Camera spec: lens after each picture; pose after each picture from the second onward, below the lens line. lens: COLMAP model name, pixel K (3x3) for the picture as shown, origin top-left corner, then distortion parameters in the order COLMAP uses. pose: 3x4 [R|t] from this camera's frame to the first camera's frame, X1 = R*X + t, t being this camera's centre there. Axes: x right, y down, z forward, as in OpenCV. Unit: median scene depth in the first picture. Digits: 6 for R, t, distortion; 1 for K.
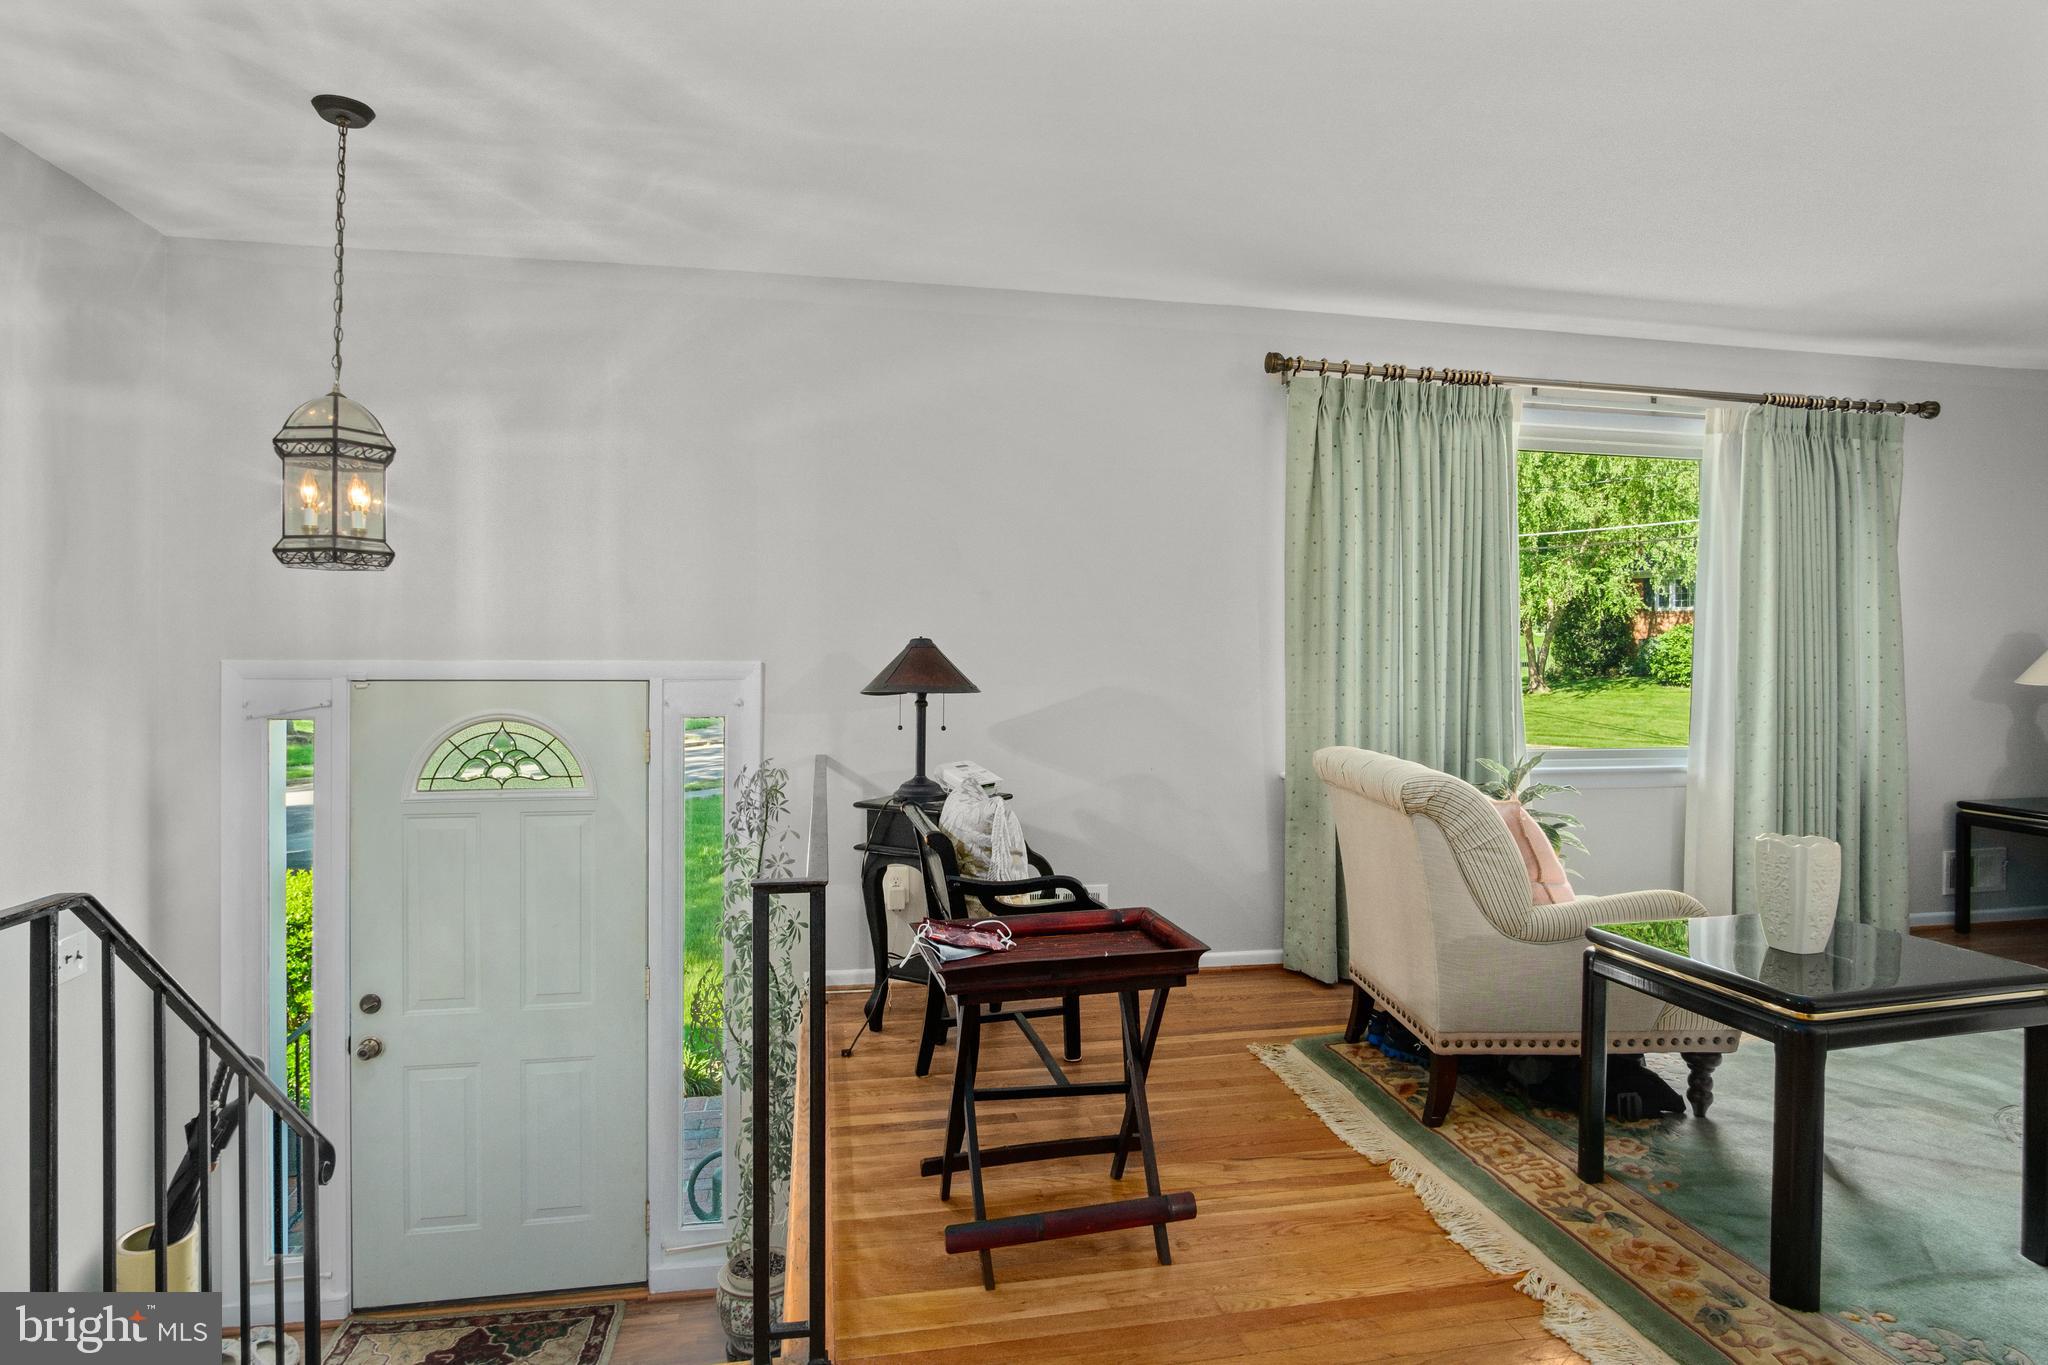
lens RADIAL K [[1106.2, 0, 1035.2], [0, 1106.2, 659.8], [0, 0, 1]] dist [-0.030503, 0.010794]
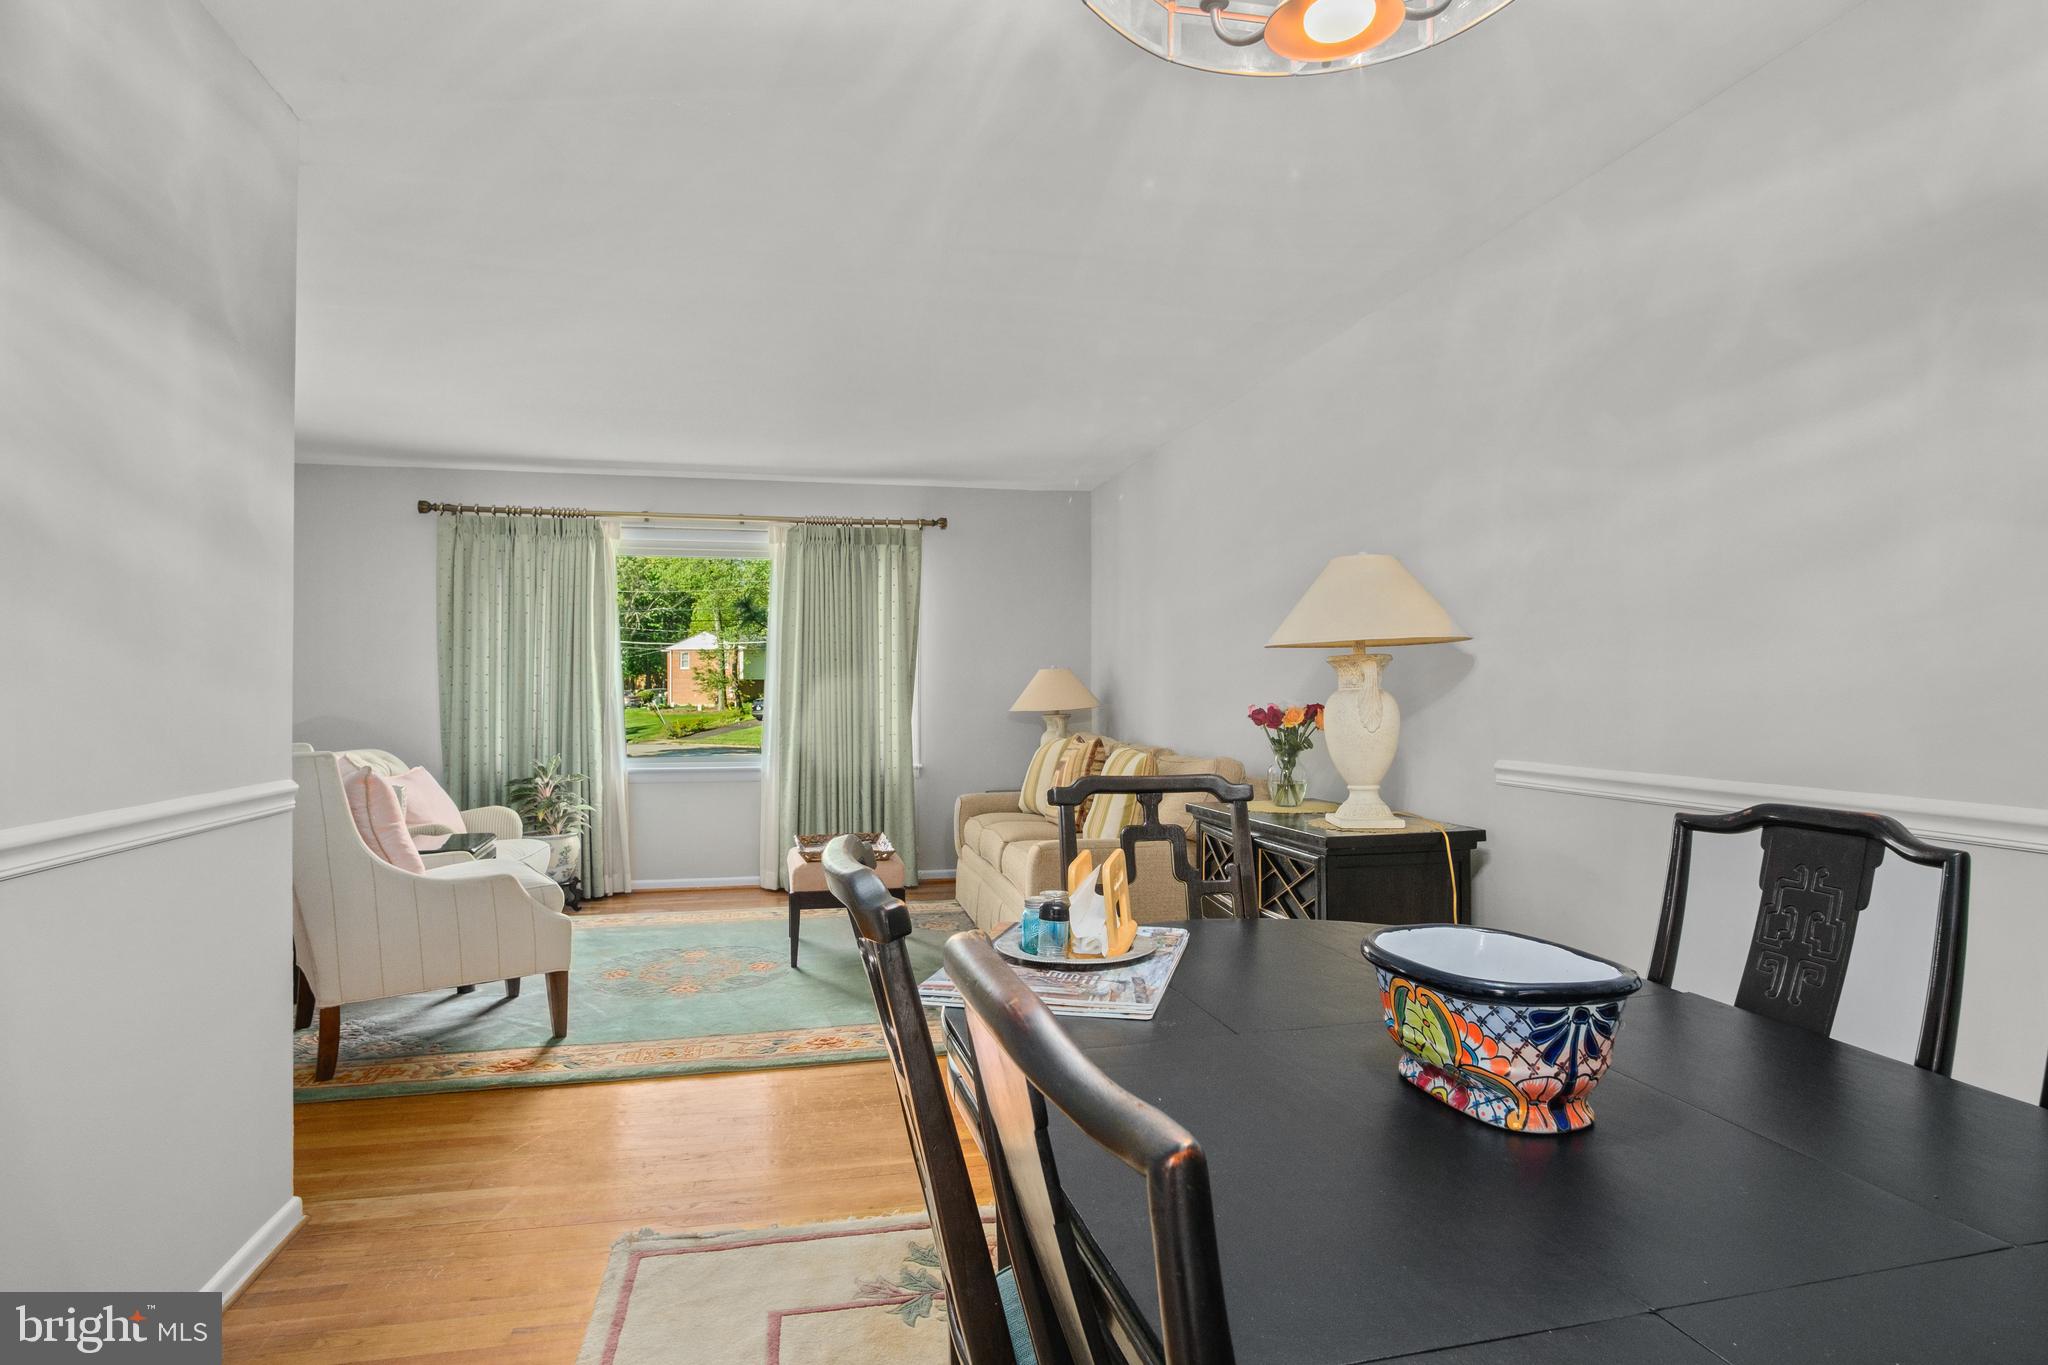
lens RADIAL K [[1107.1, 0, 1028.0], [0, 1107.1, 688.9], [0, 0, 1]] dist [-0.027329, 0.000941]
pose [[0.999686, -0.007624, 0.023857, 1.113520], [0.007839, 0.999929, -0.008951, 0.009777], [-0.023787, 0.009135, 0.999675, -0.616986]]
